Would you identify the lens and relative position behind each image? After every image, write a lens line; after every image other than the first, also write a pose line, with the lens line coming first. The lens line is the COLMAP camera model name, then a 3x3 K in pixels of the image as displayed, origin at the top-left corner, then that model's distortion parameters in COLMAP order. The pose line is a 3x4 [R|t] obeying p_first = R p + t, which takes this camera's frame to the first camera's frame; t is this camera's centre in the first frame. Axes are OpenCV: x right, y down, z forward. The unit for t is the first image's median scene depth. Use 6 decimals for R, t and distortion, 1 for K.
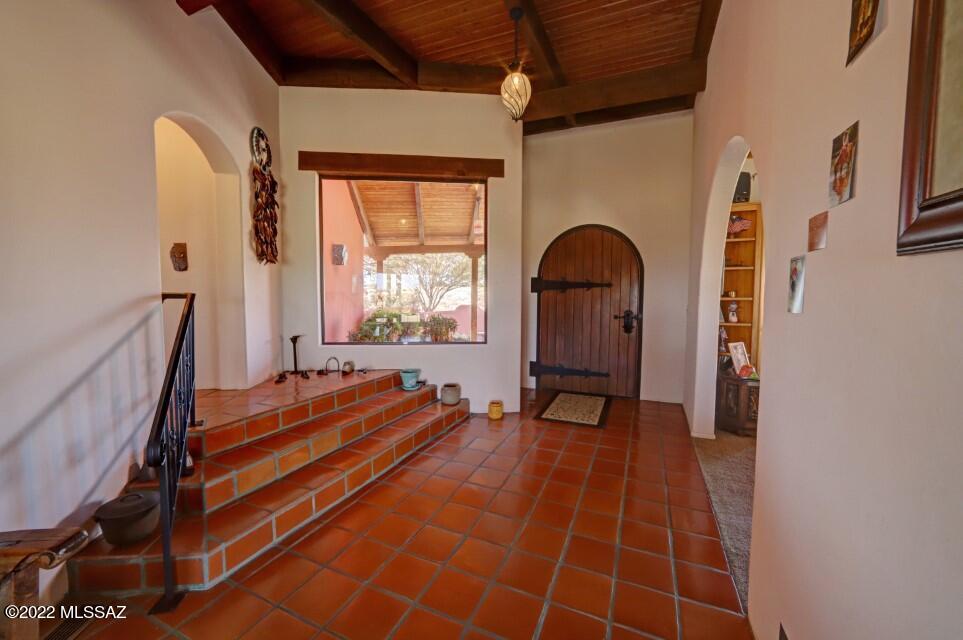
lens RADIAL K [[382.1, 0, 474.8], [0, 382.1, 316.5], [0, 0, 1]] dist [-0.018744, 0.004038]
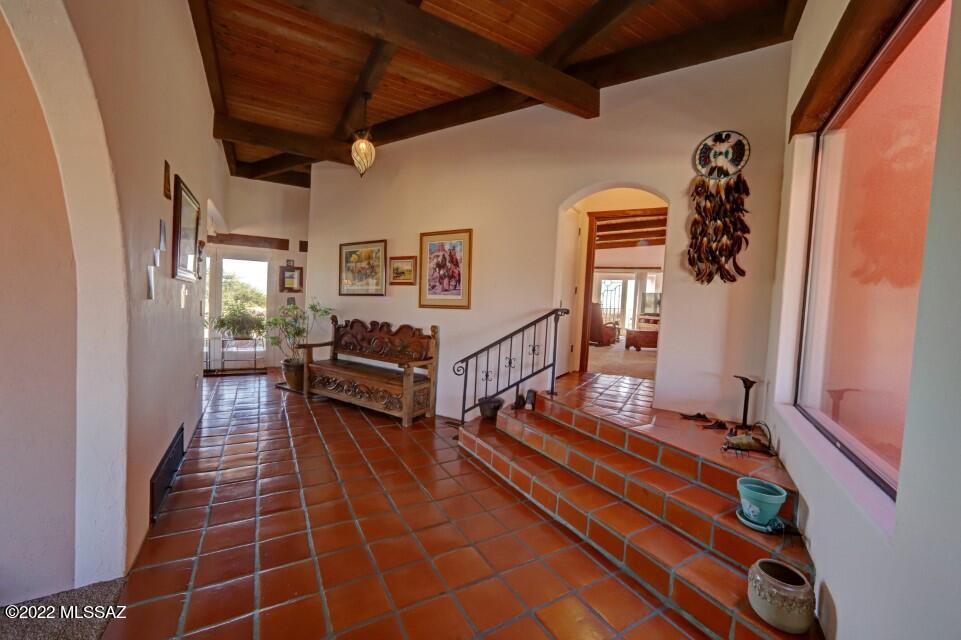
lens RADIAL K [[381.3, 0, 473.7], [0, 381.3, 316.9], [0, 0, 1]] dist [-0.018744, 0.004038]
pose [[-0.592132, -0.003592, -0.805833, 0.551787], [-0.100856, 0.992458, 0.069686, -0.082239], [0.799505, 0.122536, -0.588028, 1.271324]]
